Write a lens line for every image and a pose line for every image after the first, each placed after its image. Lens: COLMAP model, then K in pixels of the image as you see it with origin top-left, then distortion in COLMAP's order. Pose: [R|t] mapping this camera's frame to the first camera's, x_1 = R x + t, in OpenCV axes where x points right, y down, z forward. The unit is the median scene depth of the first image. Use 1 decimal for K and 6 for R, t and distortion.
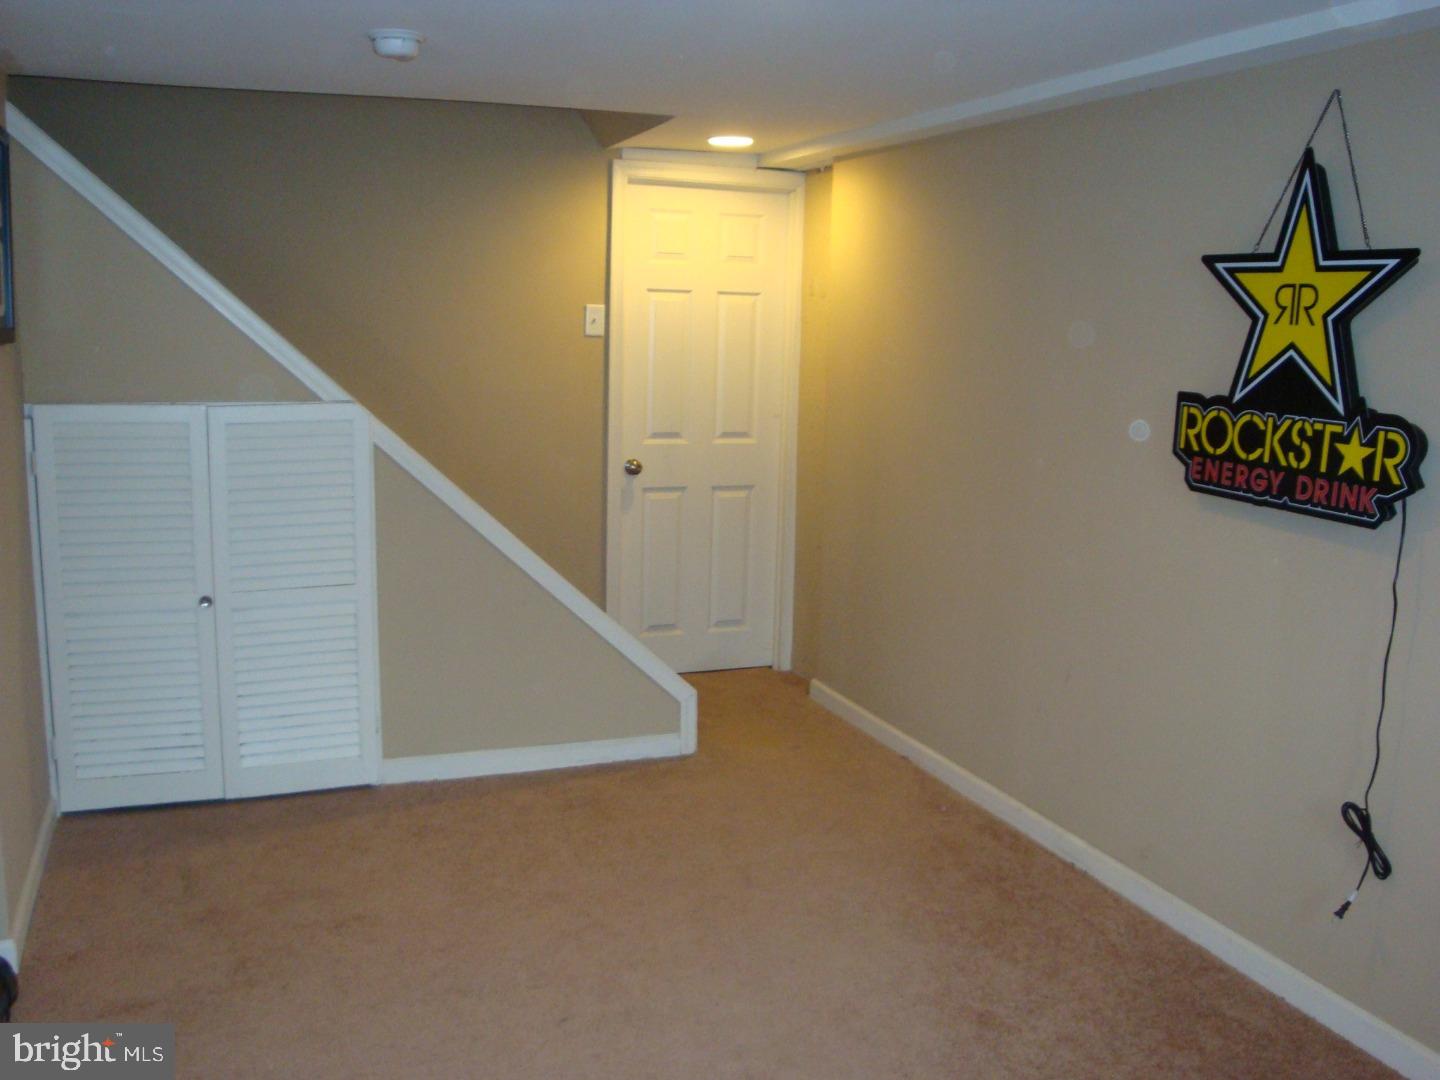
lens RADIAL K [[1328.1, 0, 716.1], [0, 1328.1, 558.1], [0, 0, 1]] dist [-0.152071, 0.149354]
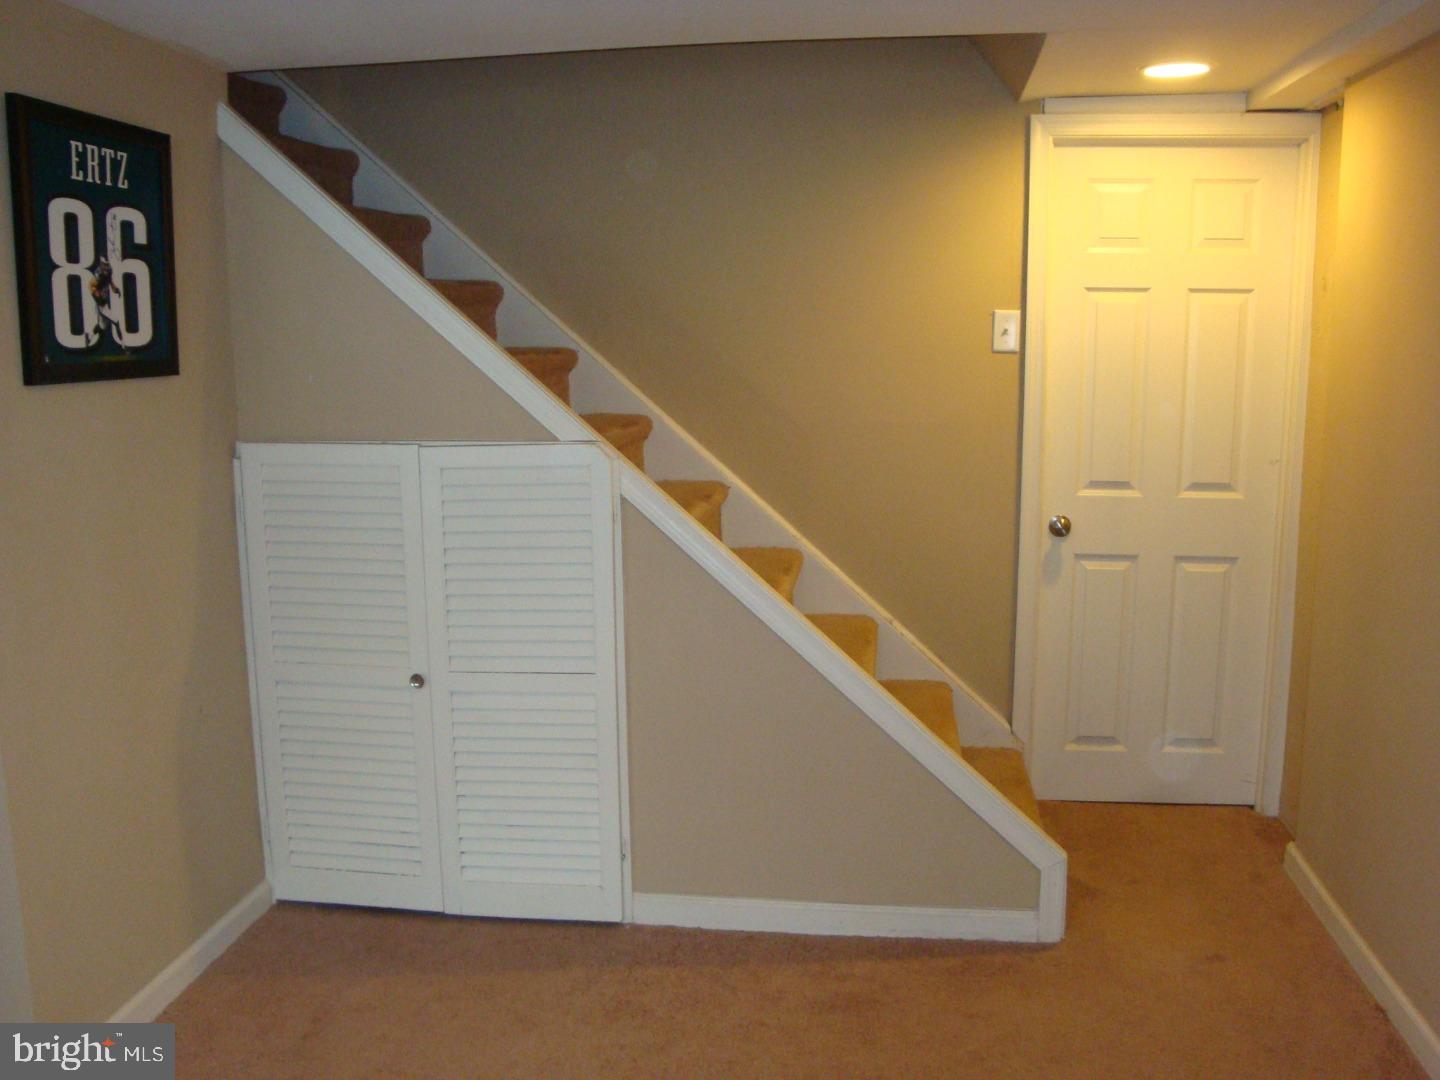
lens RADIAL K [[1328.1, 0, 716.1], [0, 1328.1, 558.1], [0, 0, 1]] dist [-0.152071, 0.149354]
pose [[0.874014, 0.056549, -0.482598, 0.137419], [-0.058829, 0.998214, 0.010423, -0.050750], [0.482326, 0.019281, 0.875780, 0.276692]]
